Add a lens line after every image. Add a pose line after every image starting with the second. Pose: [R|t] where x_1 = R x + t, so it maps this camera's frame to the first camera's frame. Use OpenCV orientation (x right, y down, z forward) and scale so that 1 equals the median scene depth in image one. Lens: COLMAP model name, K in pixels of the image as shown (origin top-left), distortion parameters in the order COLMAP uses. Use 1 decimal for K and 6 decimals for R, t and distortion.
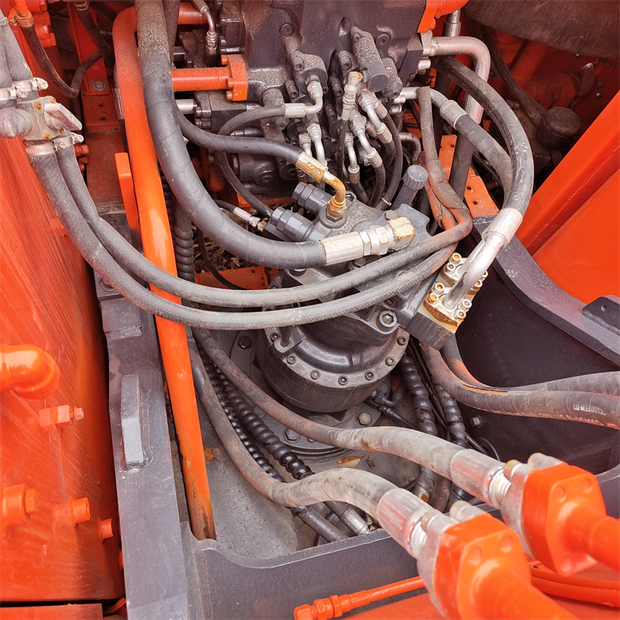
lens RADIAL K [[557.8, 0, 319.6], [0, 557.8, 308.7], [0, 0, 1]] dist [0.024886, 0.028765]
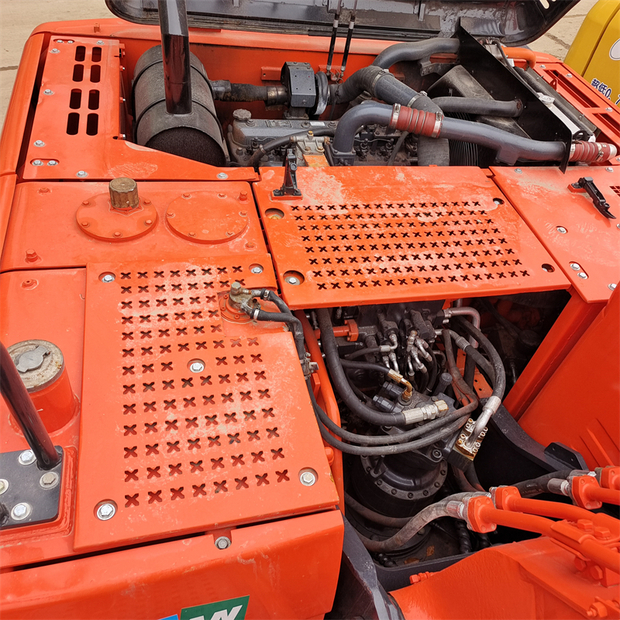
lens RADIAL K [[557.8, 0, 319.6], [0, 557.8, 308.7], [0, 0, 1]] dist [0.024886, 0.028765]
pose [[0.999403, -0.011962, -0.032410, -0.202821], [0.001704, 0.954062, -0.299605, 0.113706], [0.034506, 0.299371, 0.953513, -0.947948]]
